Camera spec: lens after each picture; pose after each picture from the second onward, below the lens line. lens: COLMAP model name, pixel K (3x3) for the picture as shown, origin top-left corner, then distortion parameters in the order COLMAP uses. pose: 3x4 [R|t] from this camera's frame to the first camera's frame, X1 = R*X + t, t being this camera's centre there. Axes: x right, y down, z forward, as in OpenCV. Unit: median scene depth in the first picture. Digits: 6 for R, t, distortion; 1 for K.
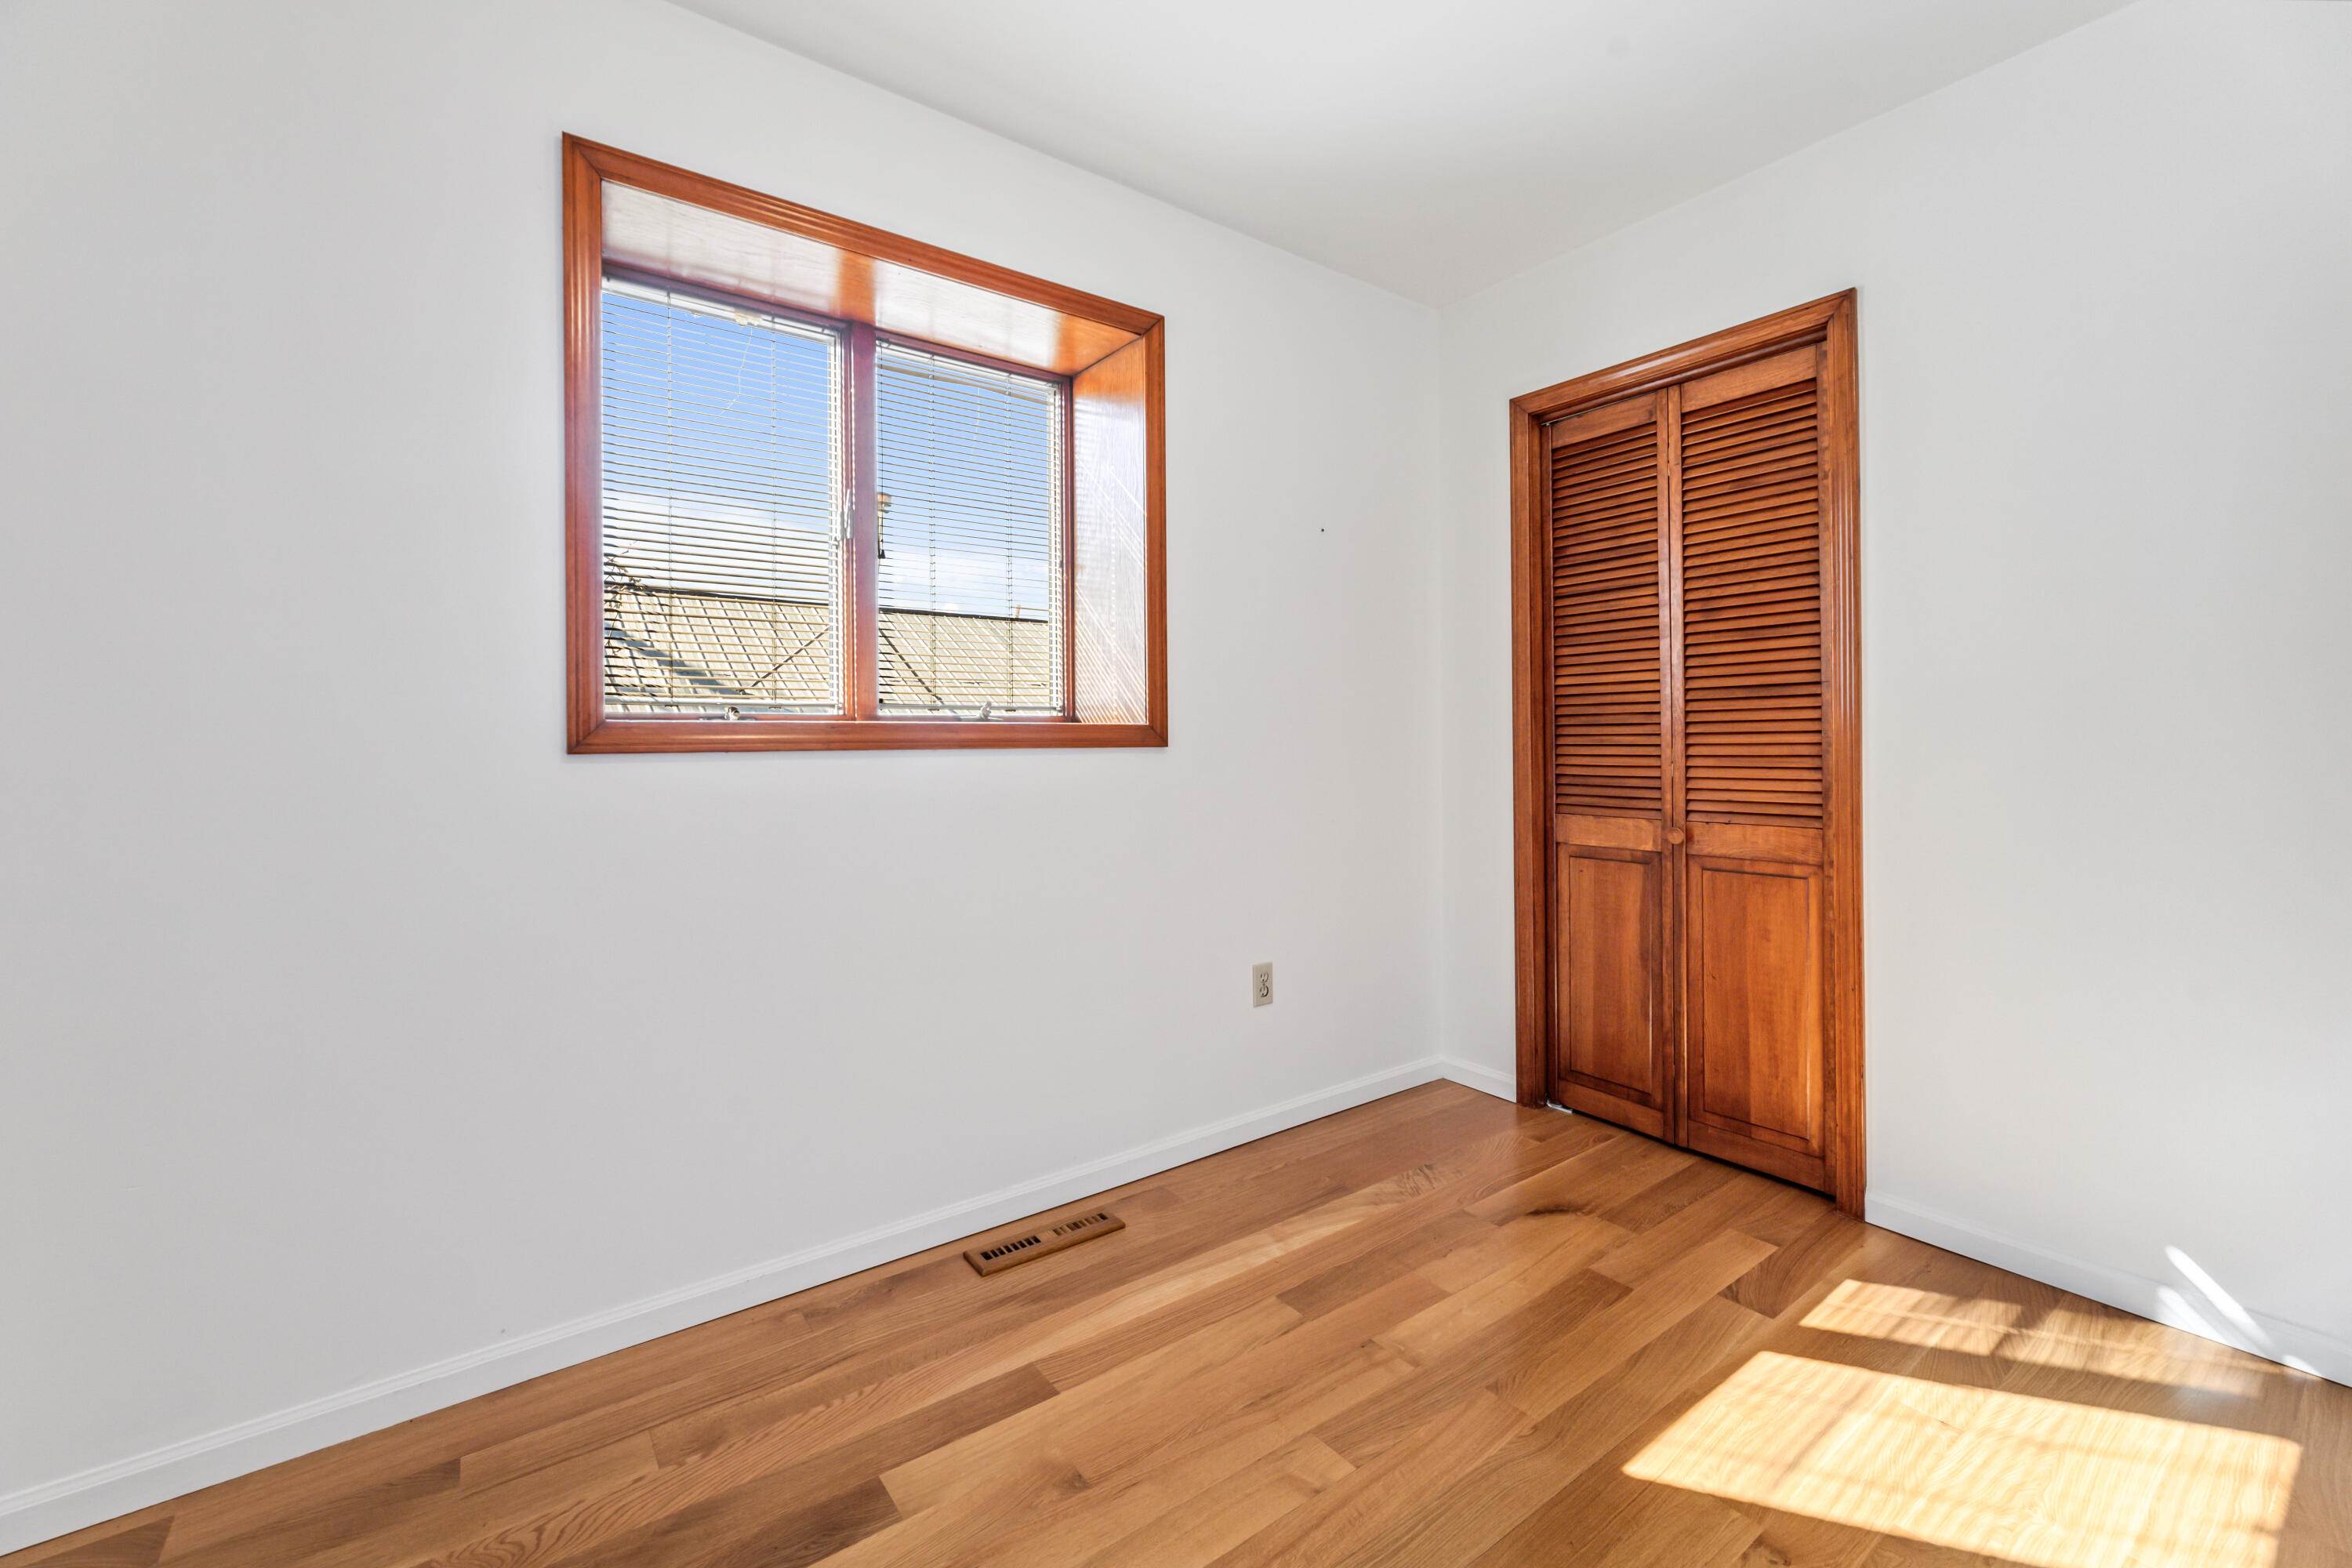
lens RADIAL K [[972.5, 0, 1179.2], [0, 972.5, 742.2], [0, 0, 1]] dist [-0.000537, -0.000152]
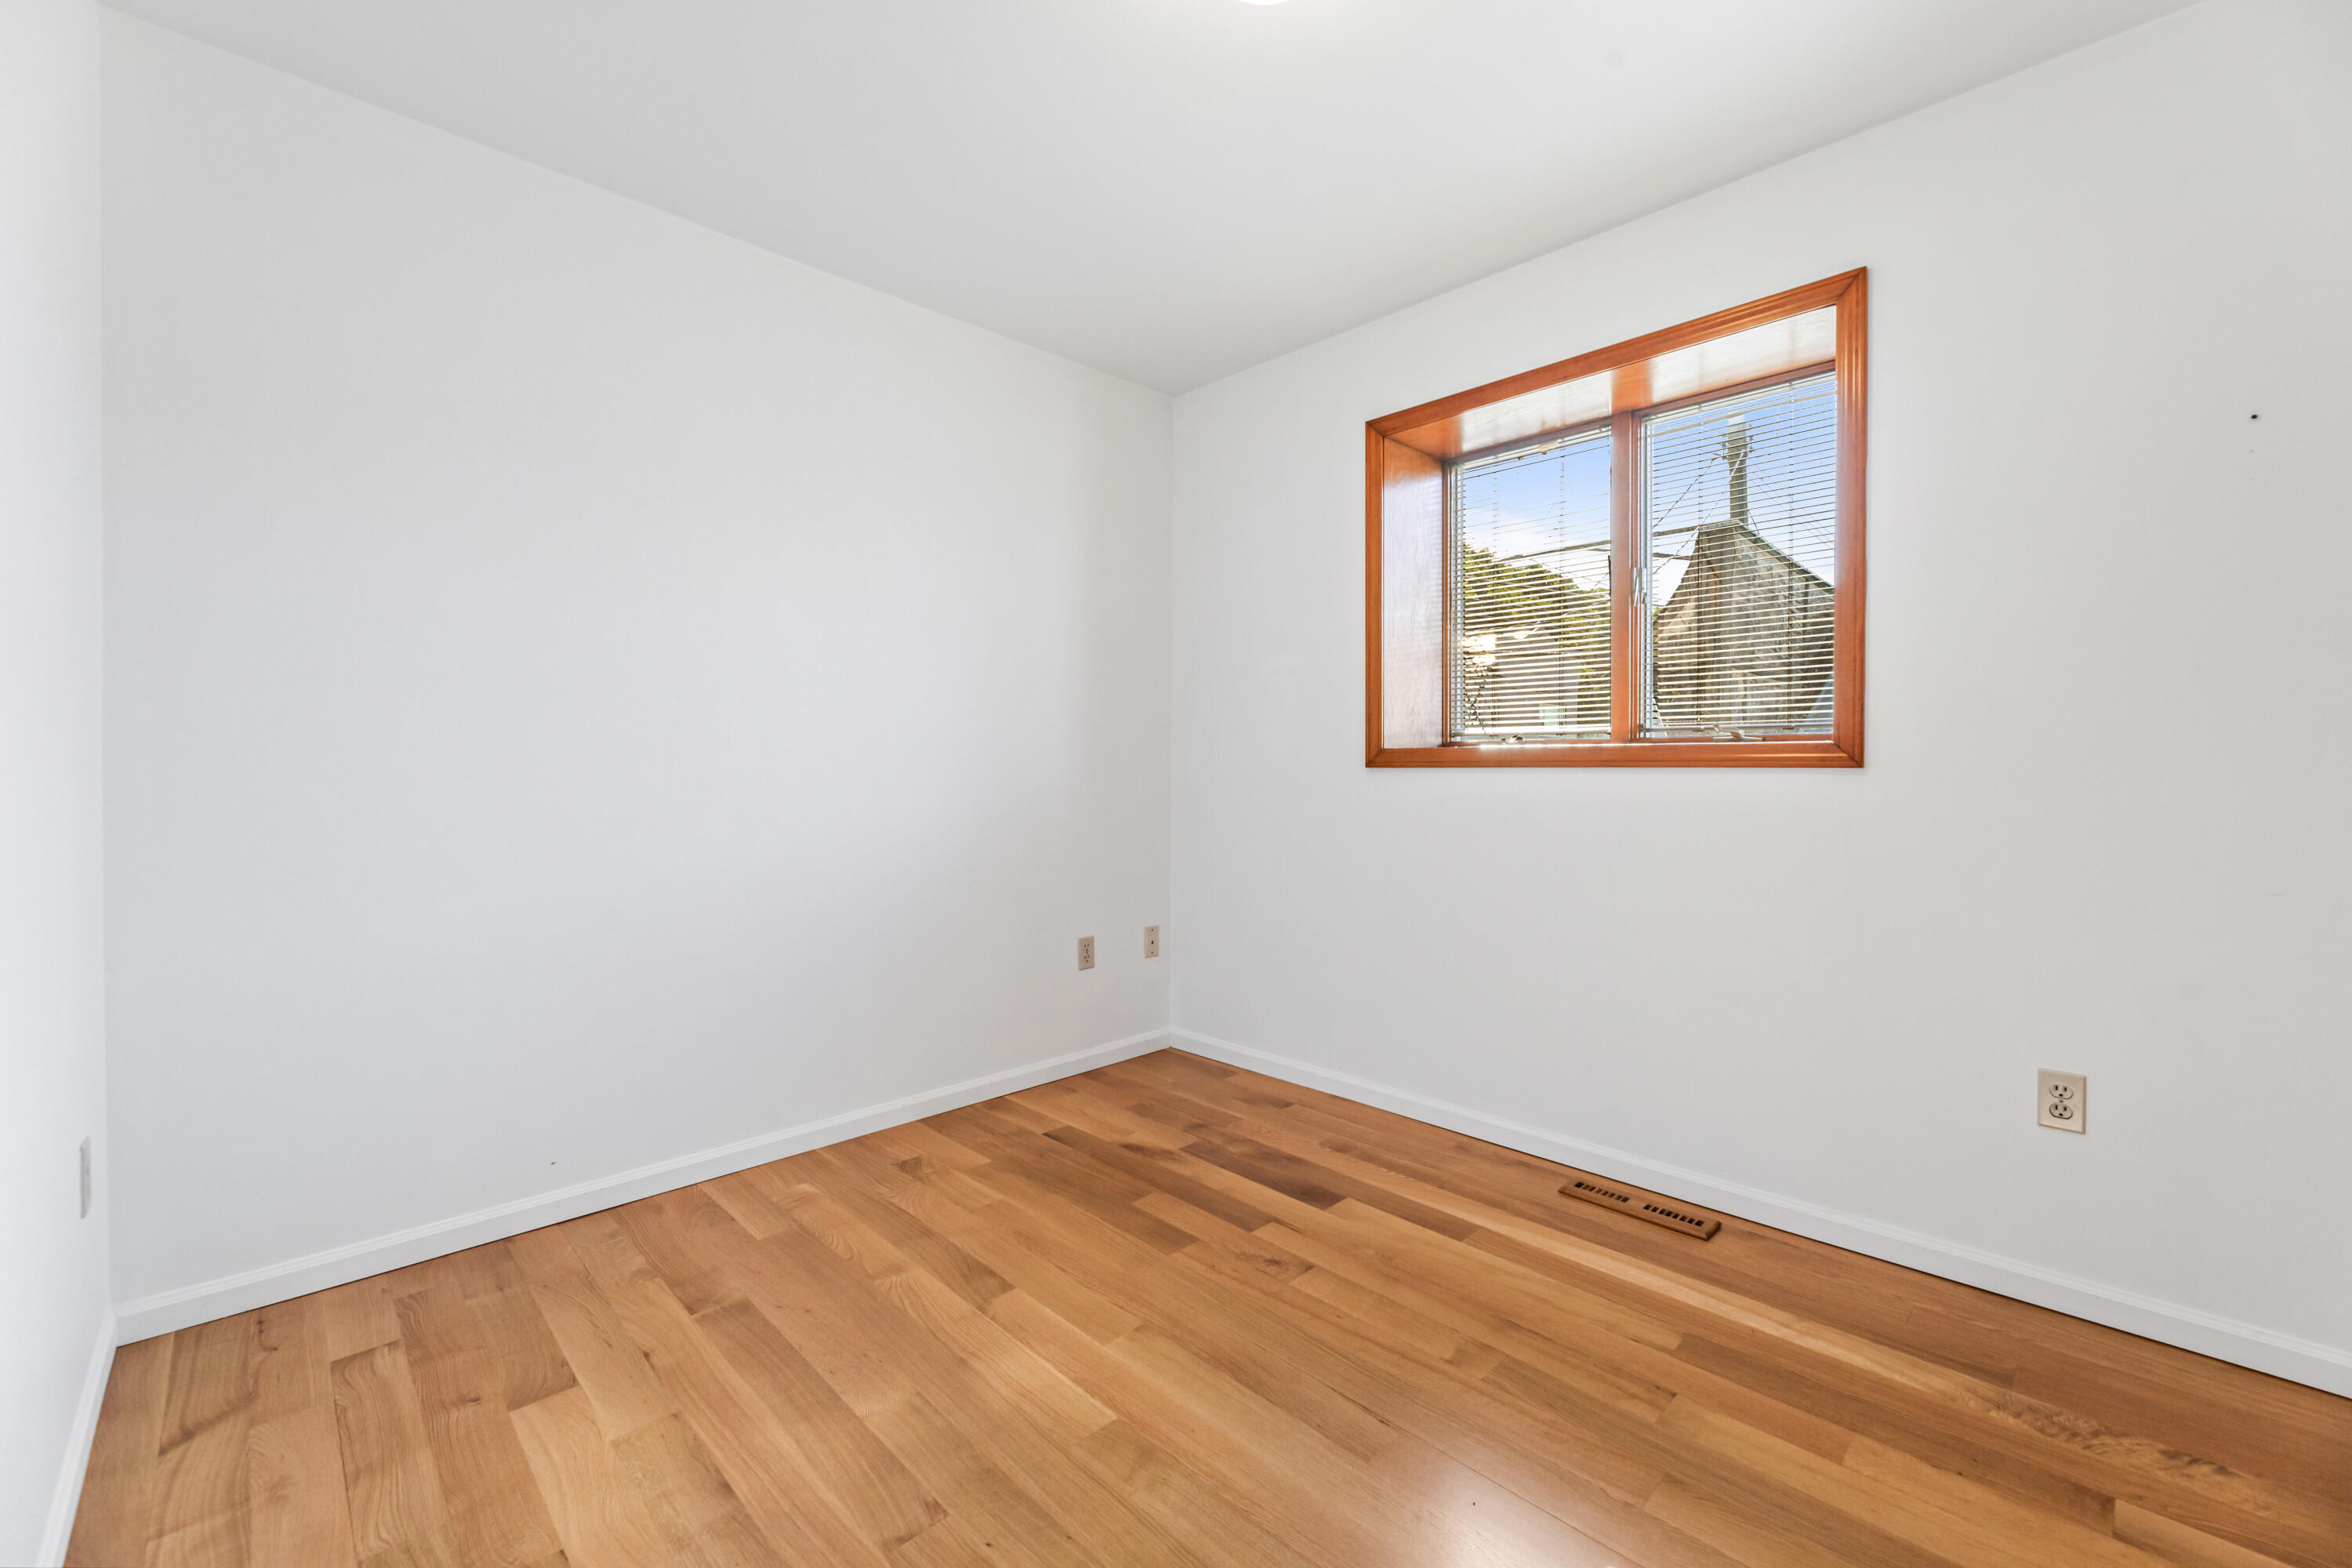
lens RADIAL K [[959.4, 0, 1181.3], [0, 959.4, 772.1], [0, 0, 1]] dist [-0.000009, -0.000170]
pose [[0.131766, 0.011365, -0.991216, 0.962058], [-0.002687, 0.999935, 0.011107, 0.001886], [0.991277, 0.001200, 0.131788, 0.368299]]
